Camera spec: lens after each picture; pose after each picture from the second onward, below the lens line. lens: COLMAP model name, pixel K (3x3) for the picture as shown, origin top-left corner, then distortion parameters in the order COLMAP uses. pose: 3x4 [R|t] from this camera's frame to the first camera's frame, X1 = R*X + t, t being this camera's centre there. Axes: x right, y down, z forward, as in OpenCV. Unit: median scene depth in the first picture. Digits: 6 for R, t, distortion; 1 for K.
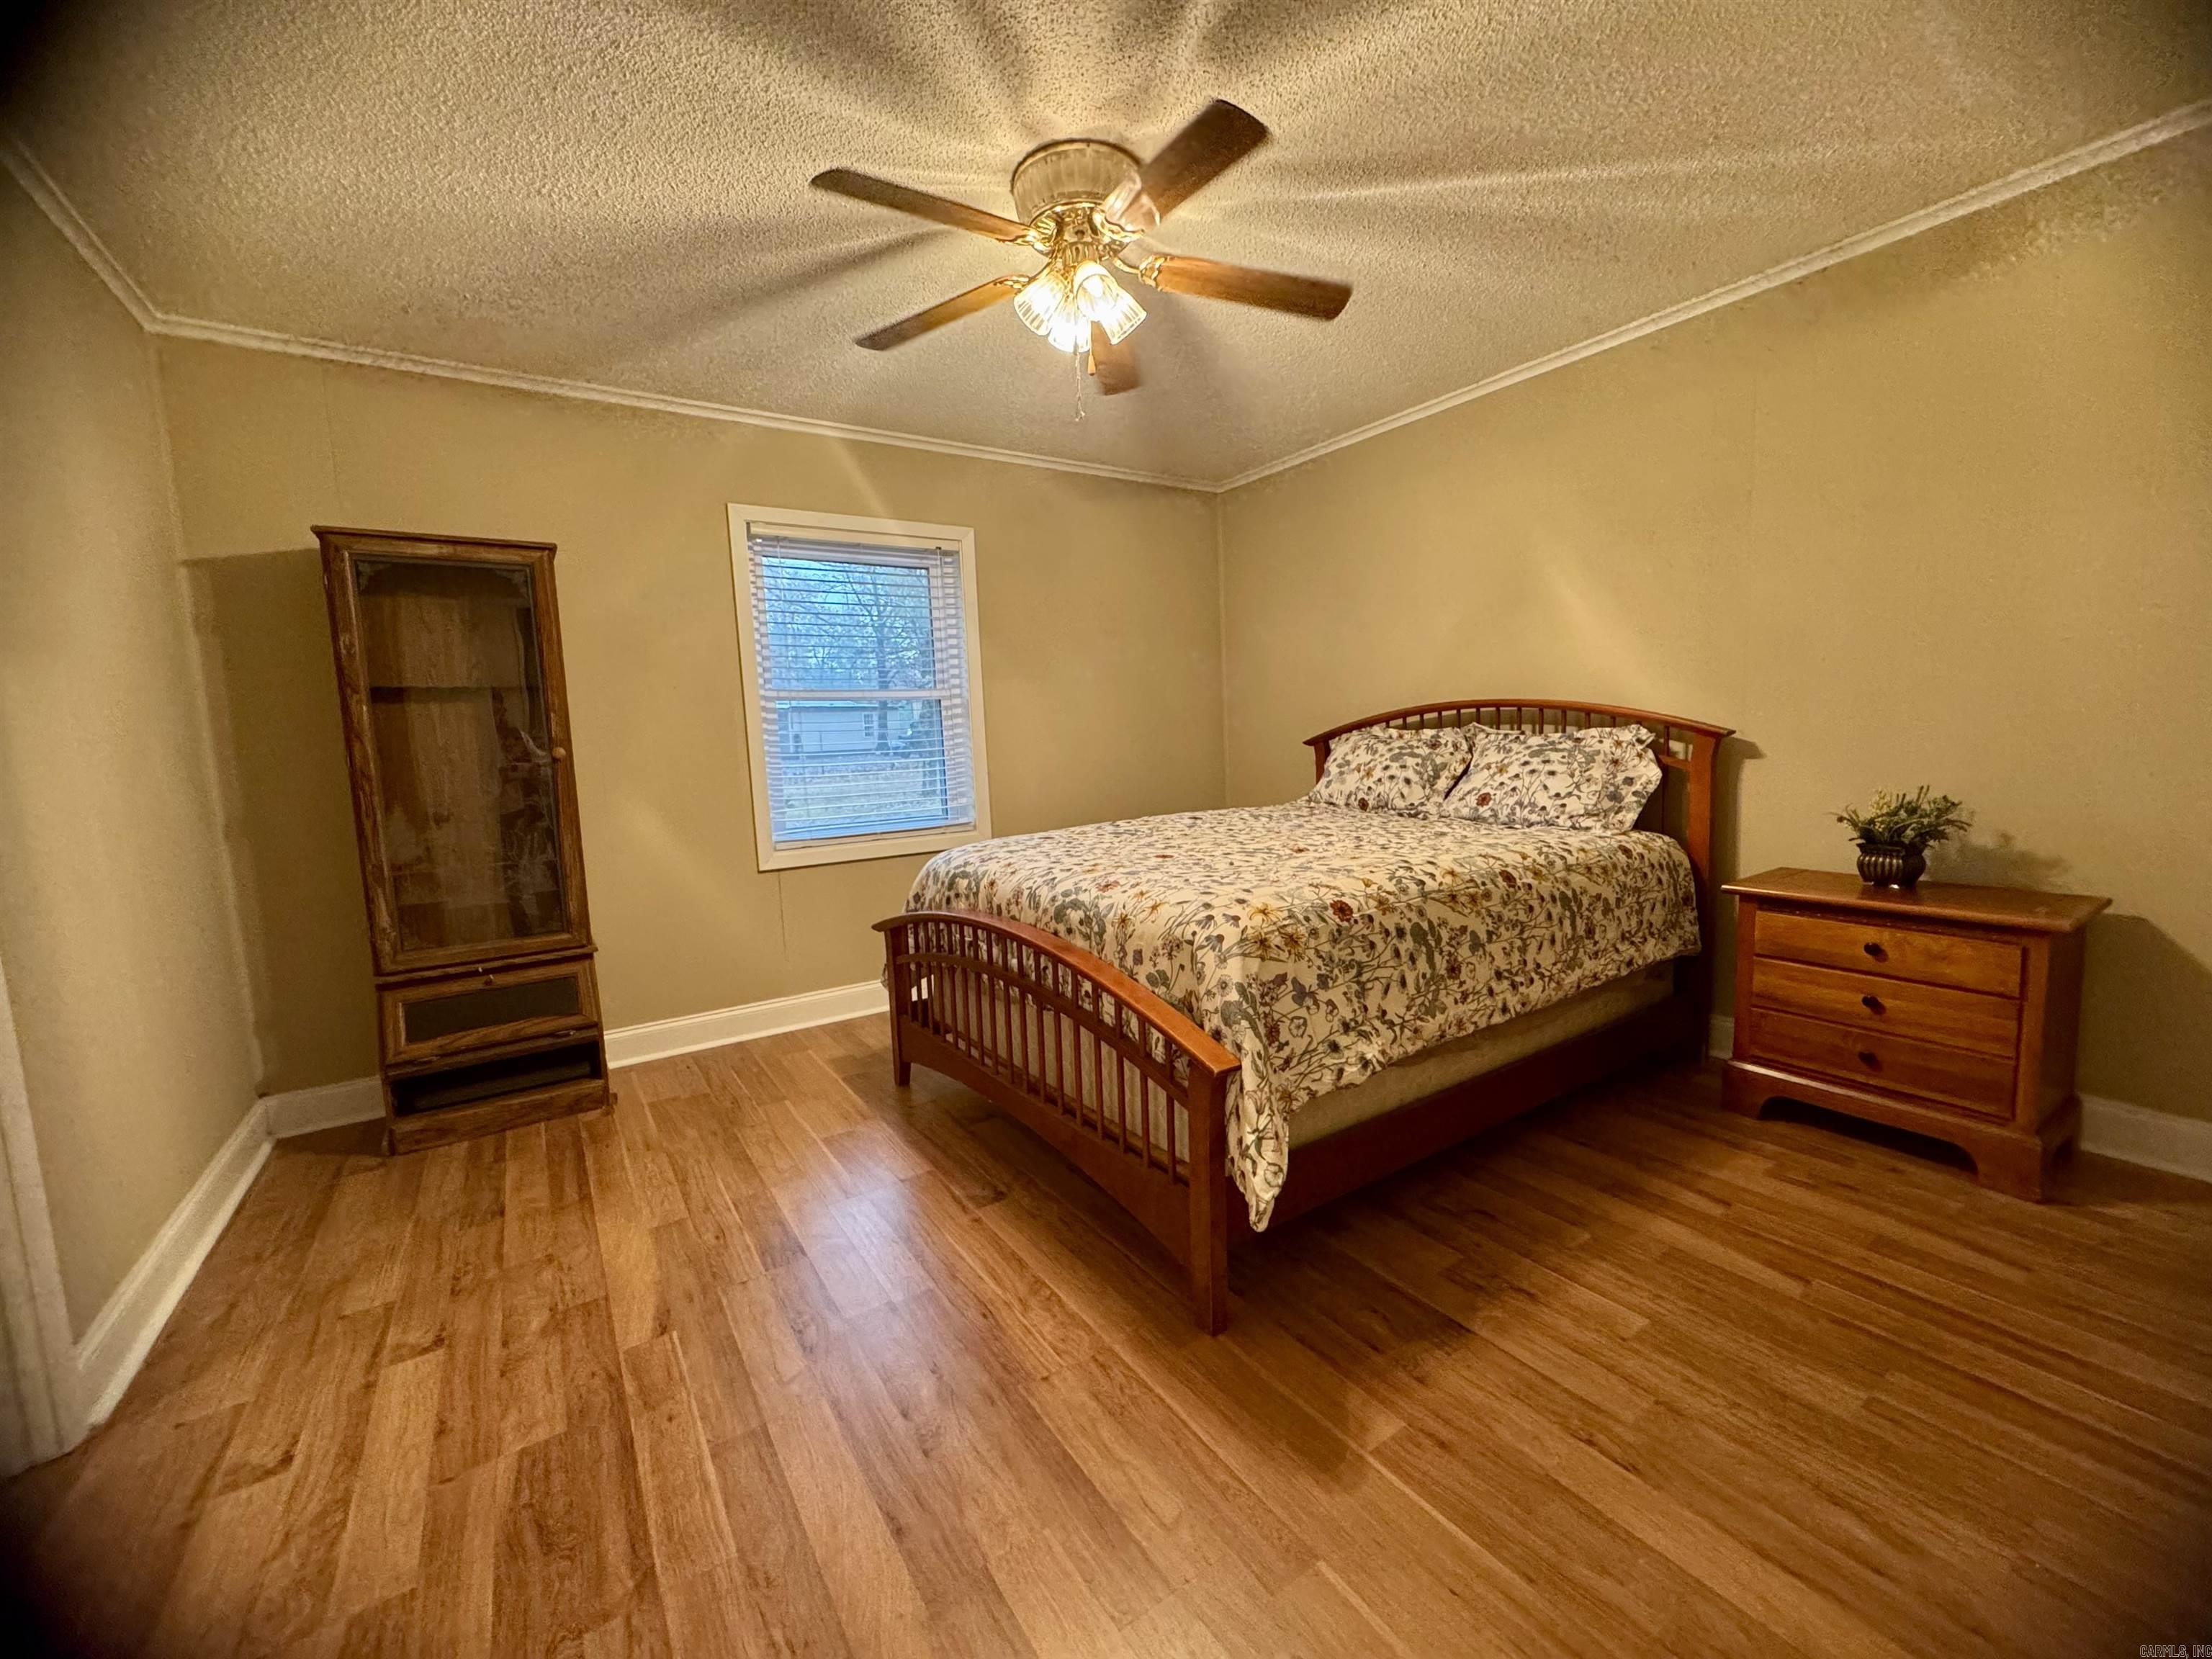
lens RADIAL K [[881.1, 0, 1107.5], [0, 881.1, 829.4], [0, 0, 1]] dist [0.000216, 0.000014]
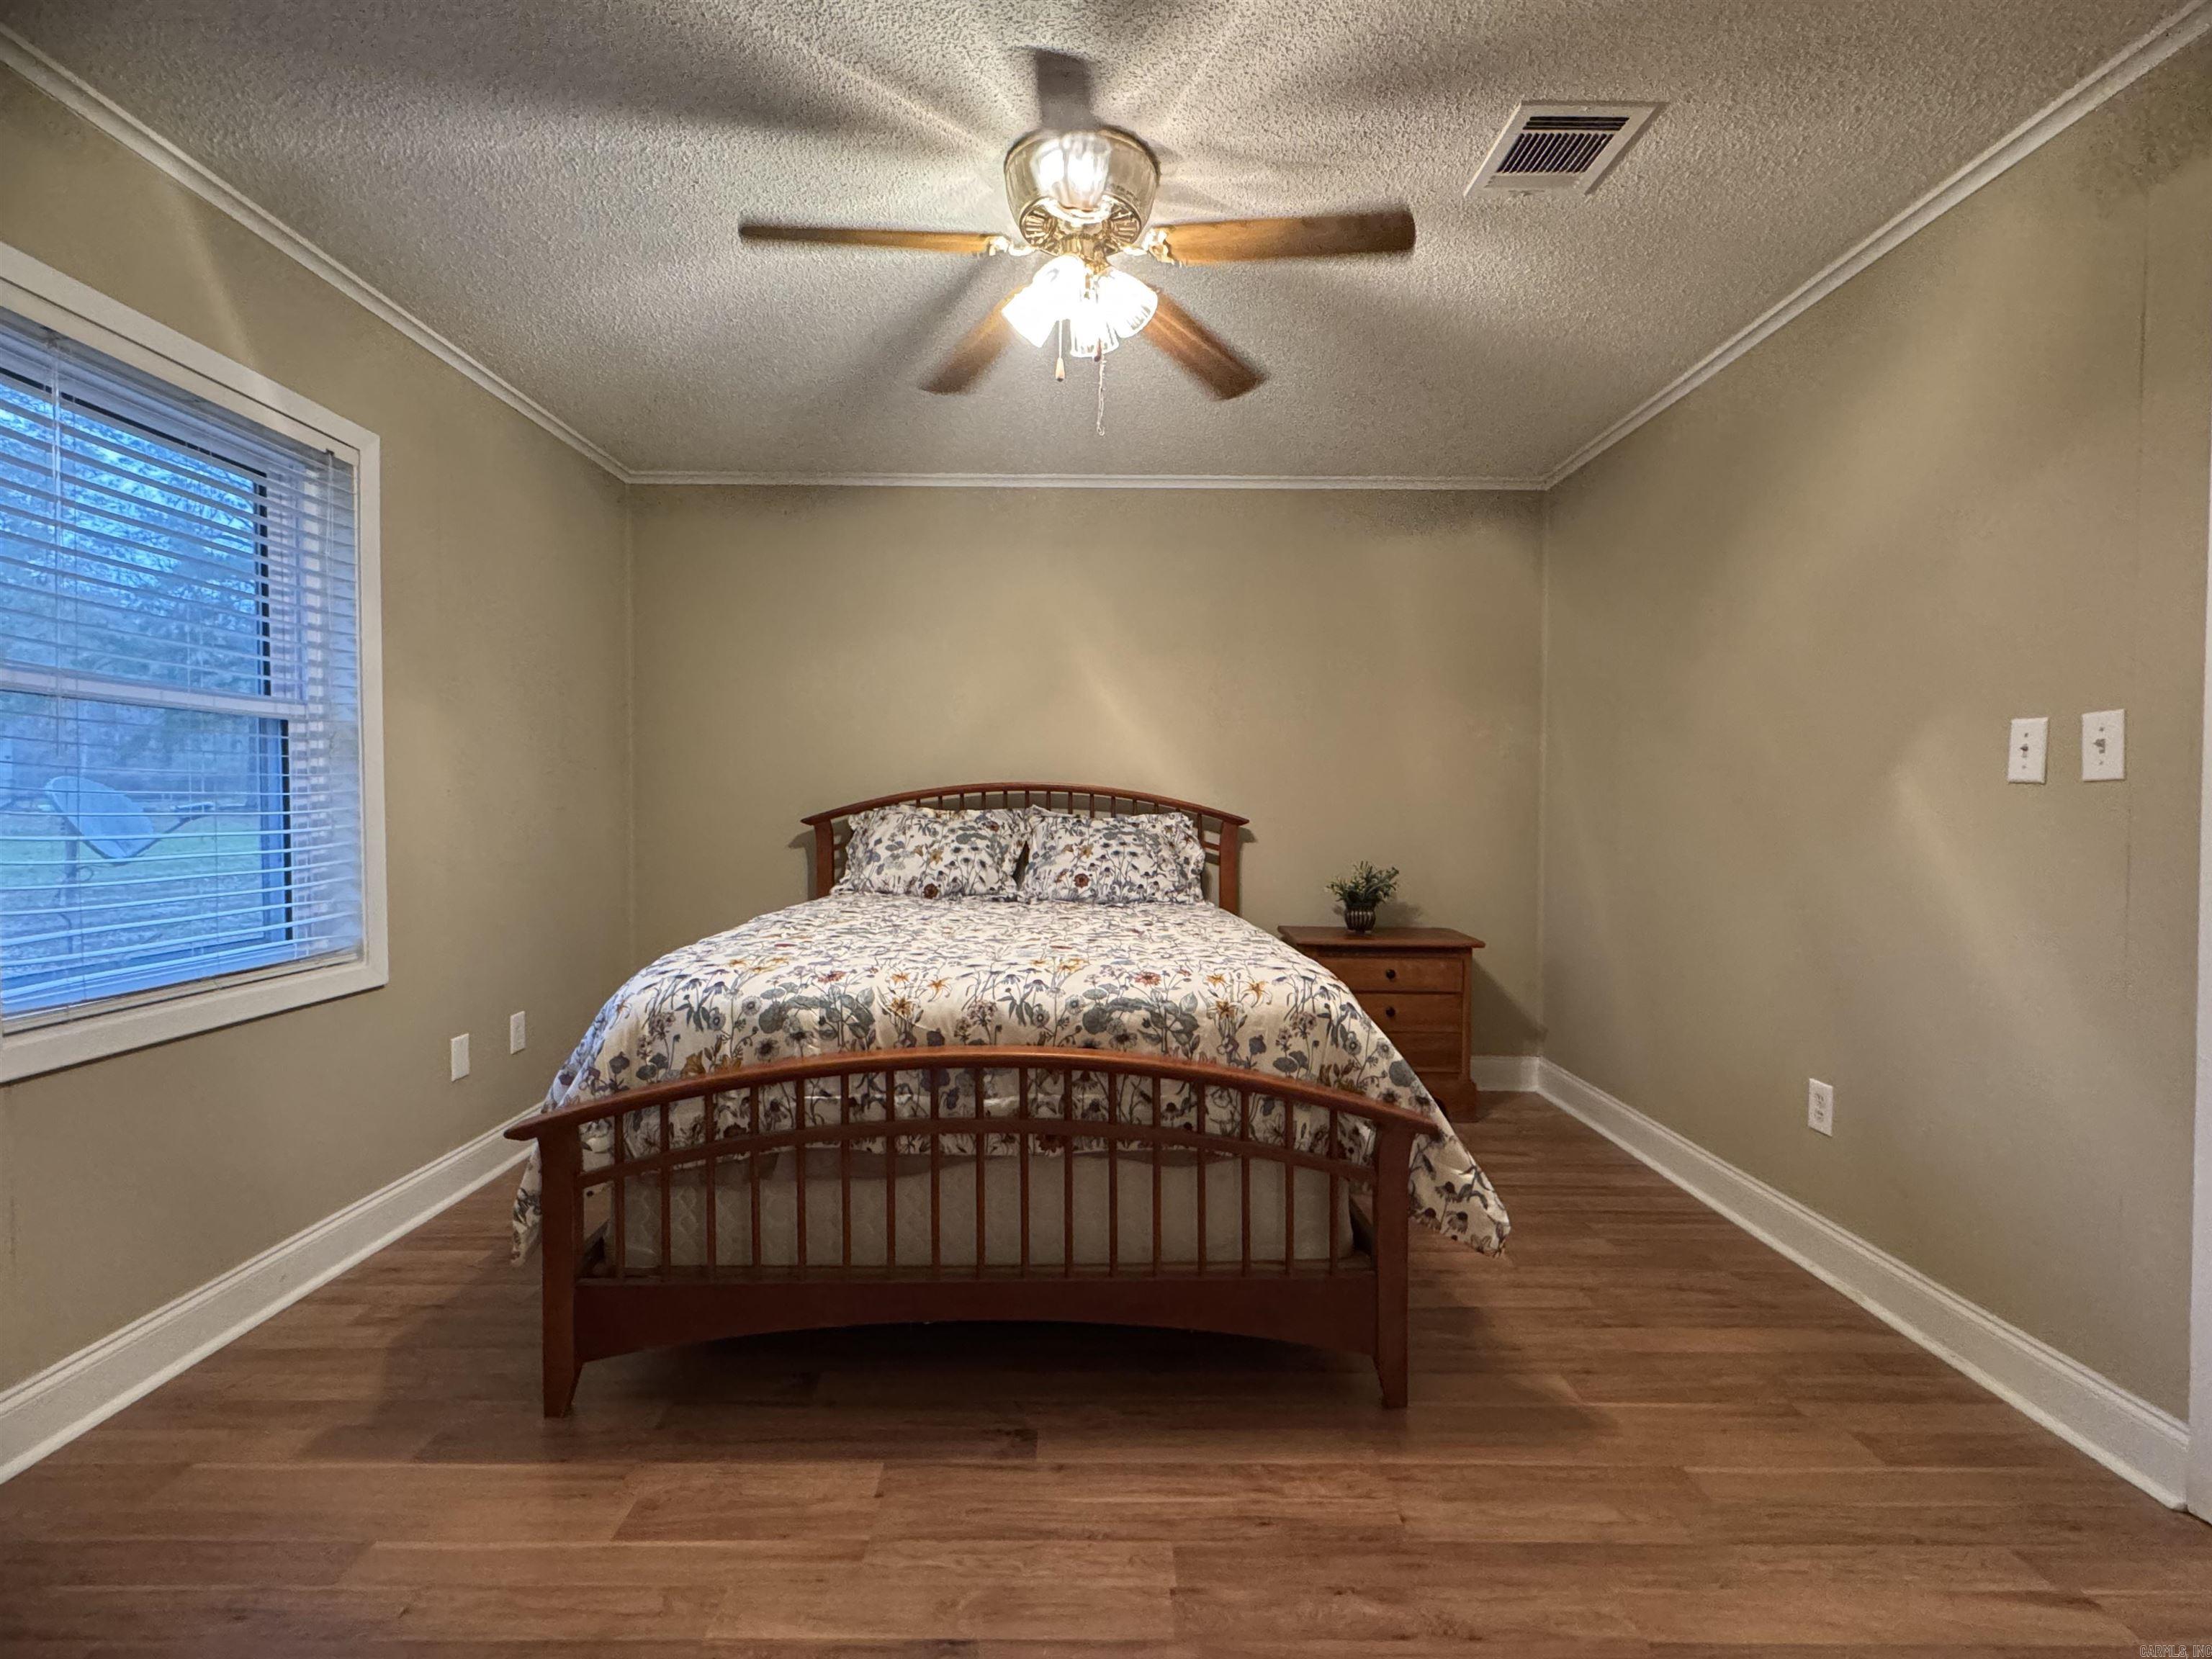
lens RADIAL K [[1043.4, 0, 1105.3], [0, 1043.4, 829.9], [0, 0, 1]] dist [0.003759, 0.000263]
pose [[0.548705, 0.022097, 0.835724, -0.582126], [0.063222, 0.995691, -0.067836, -0.008309], [-0.833622, 0.090058, 0.544944, 0.316235]]
